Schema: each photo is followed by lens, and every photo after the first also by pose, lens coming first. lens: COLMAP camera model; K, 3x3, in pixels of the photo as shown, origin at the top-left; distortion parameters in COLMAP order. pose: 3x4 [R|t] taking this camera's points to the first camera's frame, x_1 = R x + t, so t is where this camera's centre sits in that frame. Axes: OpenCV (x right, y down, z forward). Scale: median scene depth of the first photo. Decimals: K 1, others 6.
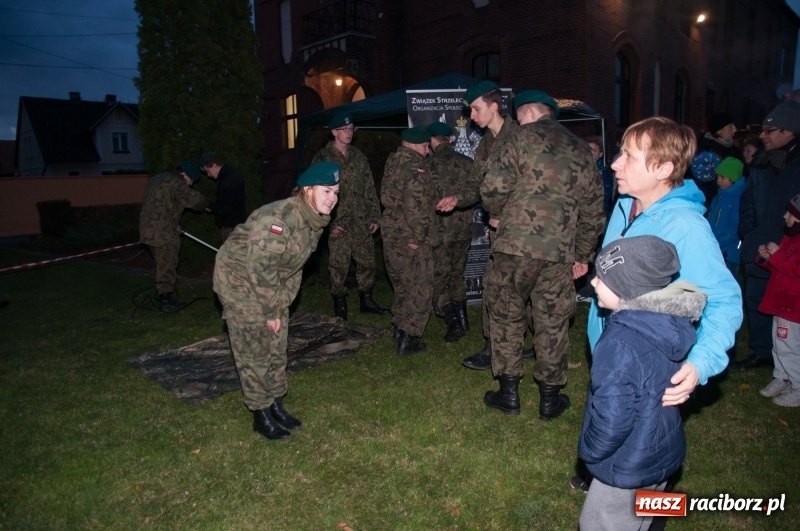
lens RADIAL K [[581.9, 0, 400.0], [0, 581.9, 265.5], [0, 0, 1]] dist [-0.149804, 0.084492]
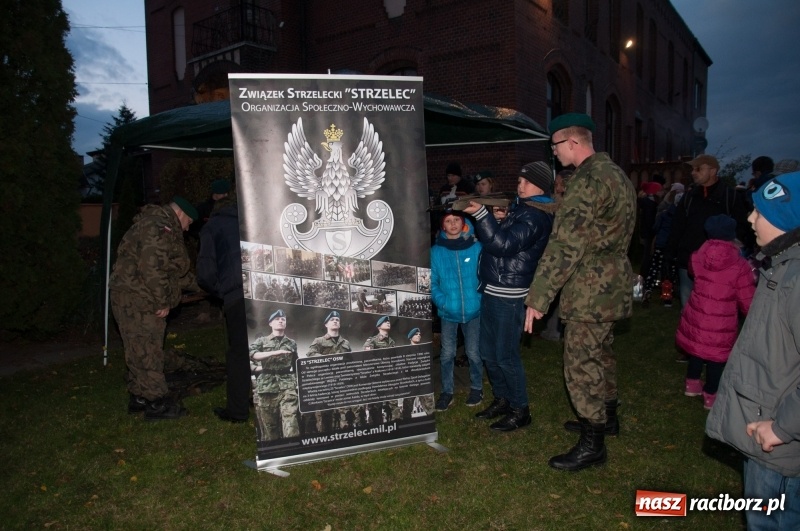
lens RADIAL K [[581.9, 0, 400.0], [0, 581.9, 265.5], [0, 0, 1]] dist [-0.149804, 0.084492]
pose [[0.990982, -0.002989, 0.133961, 0.031865], [0.009464, 0.998815, -0.047729, -0.031734], [-0.133659, 0.048566, 0.989837, 0.148983]]
